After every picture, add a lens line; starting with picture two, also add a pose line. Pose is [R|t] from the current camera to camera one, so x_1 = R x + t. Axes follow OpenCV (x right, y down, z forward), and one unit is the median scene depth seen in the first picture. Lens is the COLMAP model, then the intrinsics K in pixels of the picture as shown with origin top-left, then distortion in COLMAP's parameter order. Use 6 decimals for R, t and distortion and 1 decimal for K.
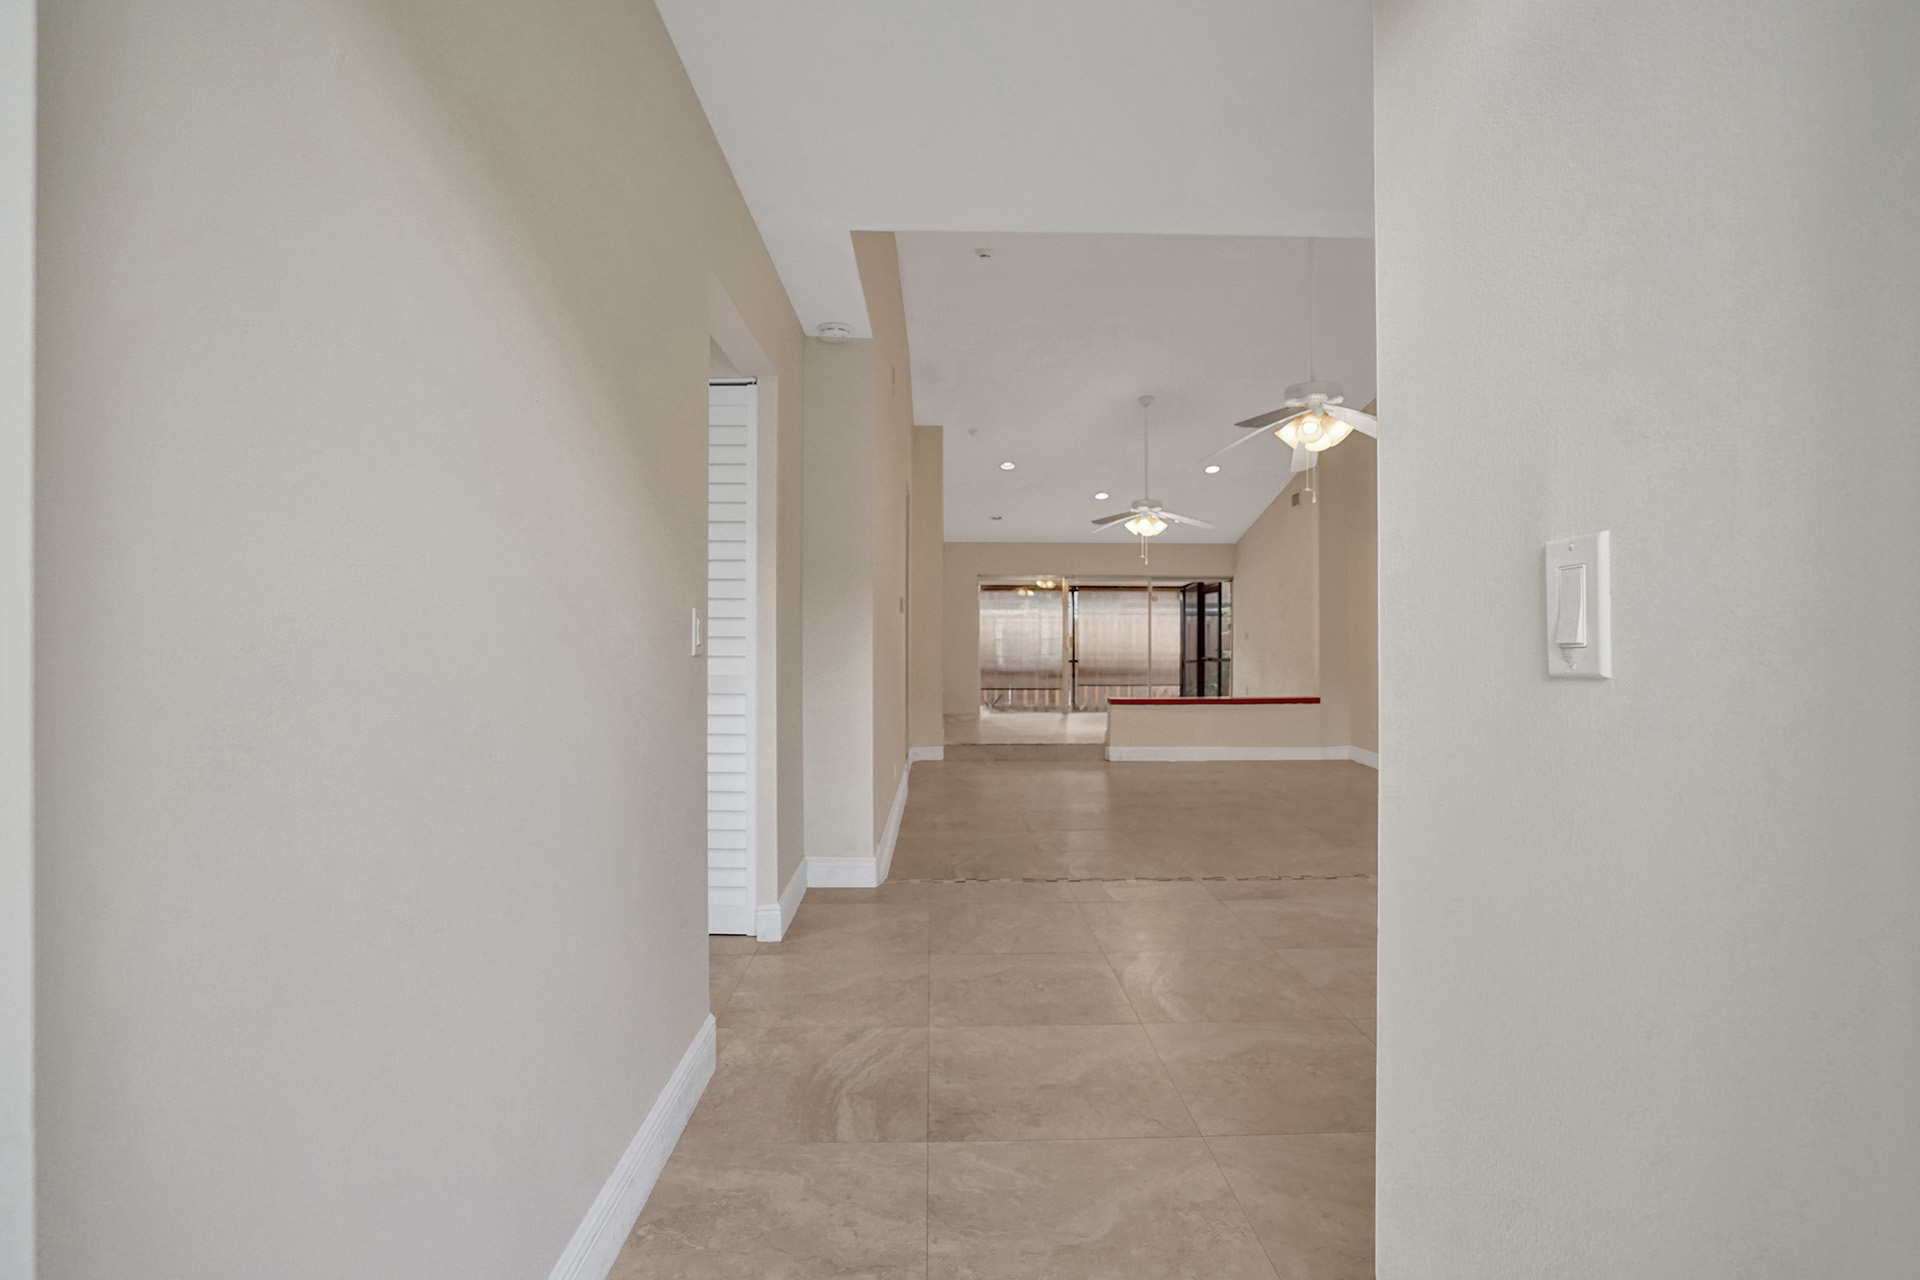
lens RADIAL K [[932.6, 0, 954.4], [0, 932.6, 643.2], [0, 0, 1]] dist [-0.068541, 0.027885]
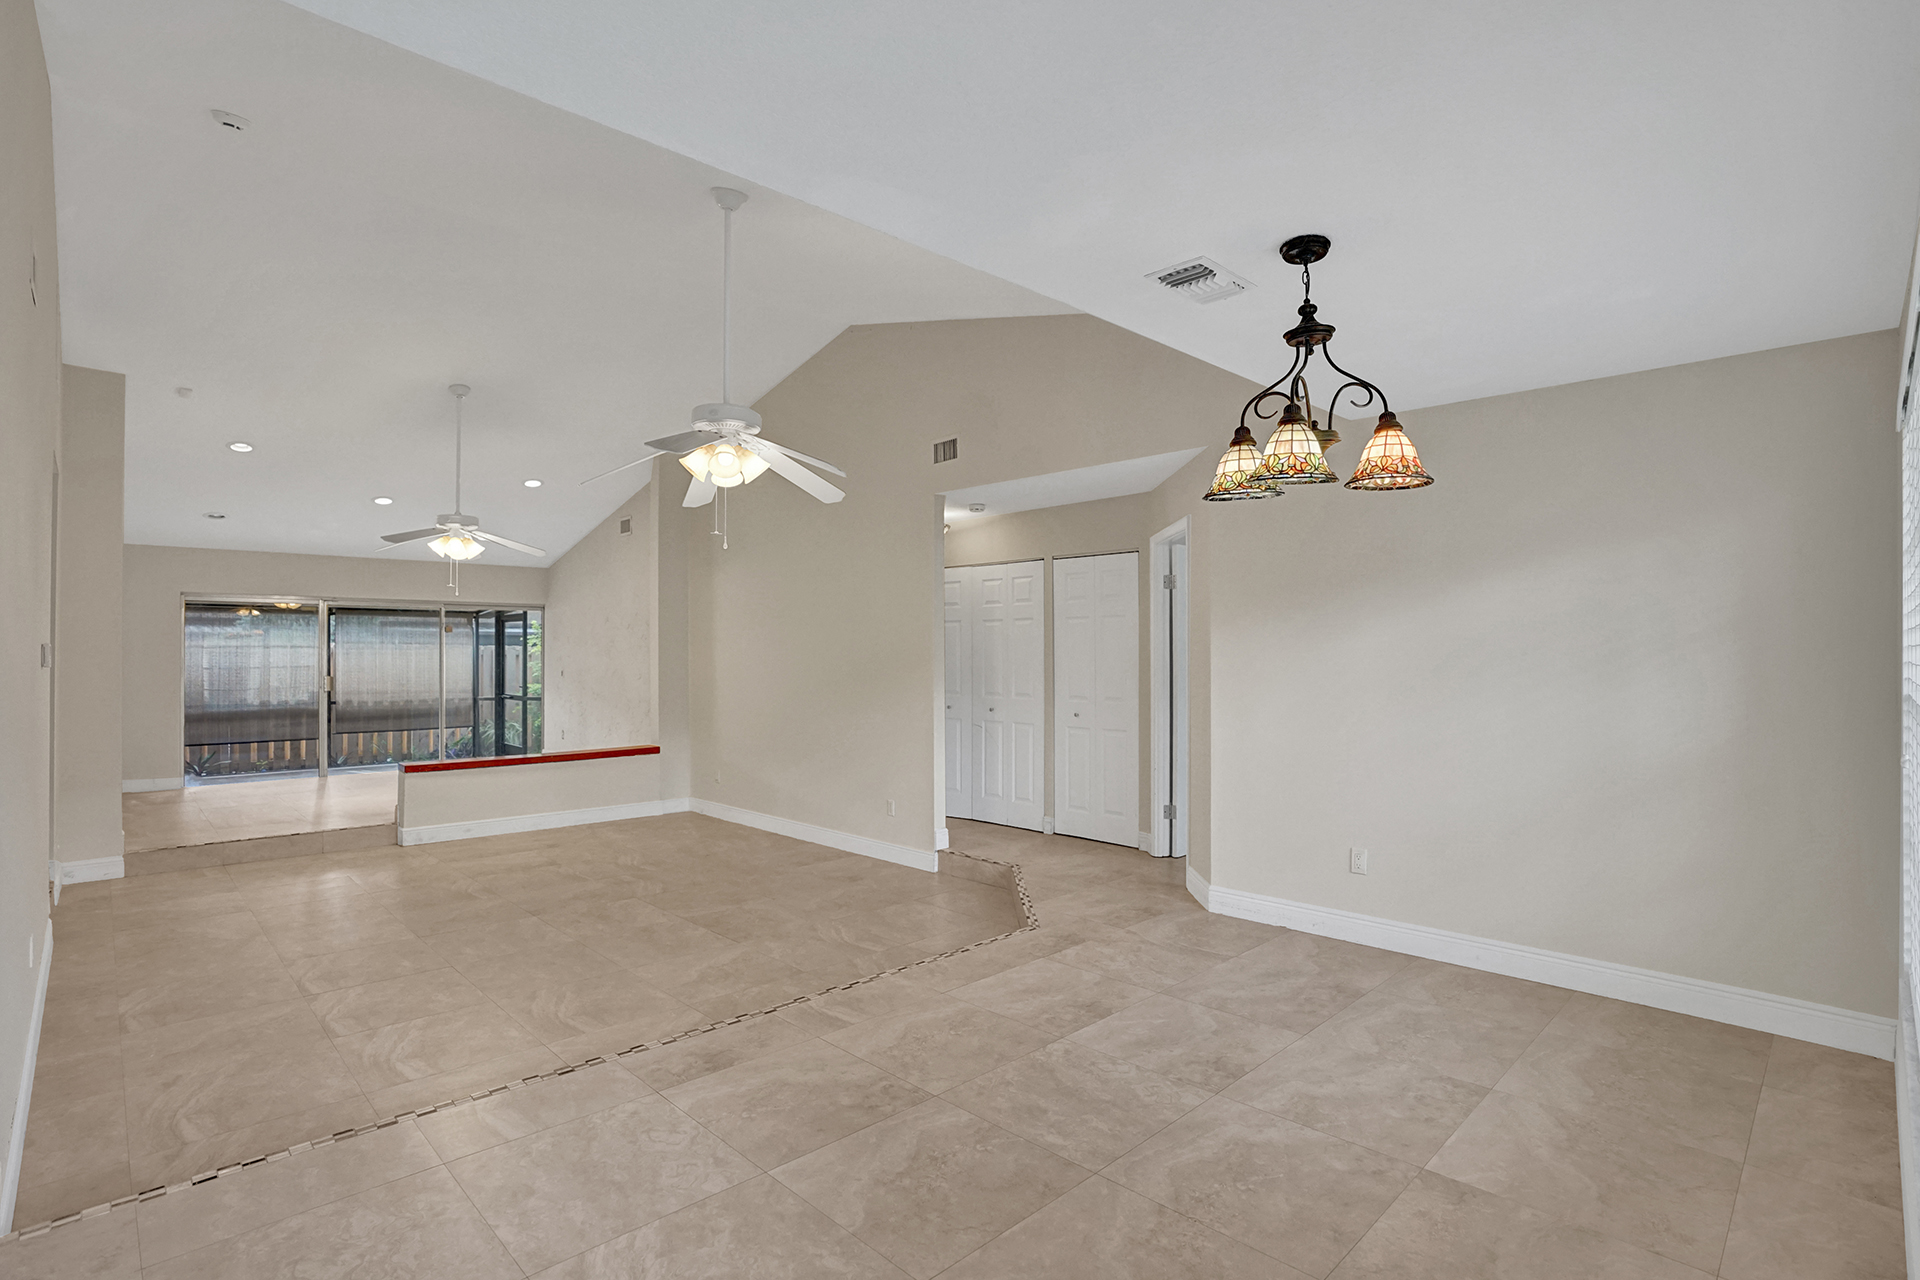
lens RADIAL K [[932.6, 0, 954.4], [0, 932.6, 643.2], [0, 0, 1]] dist [-0.068541, 0.027885]
pose [[0.730774, 0.003408, 0.682611, -0.014666], [0.007703, 0.999883, -0.013239, -0.026933], [-0.682576, 0.014933, 0.730662, 0.121570]]
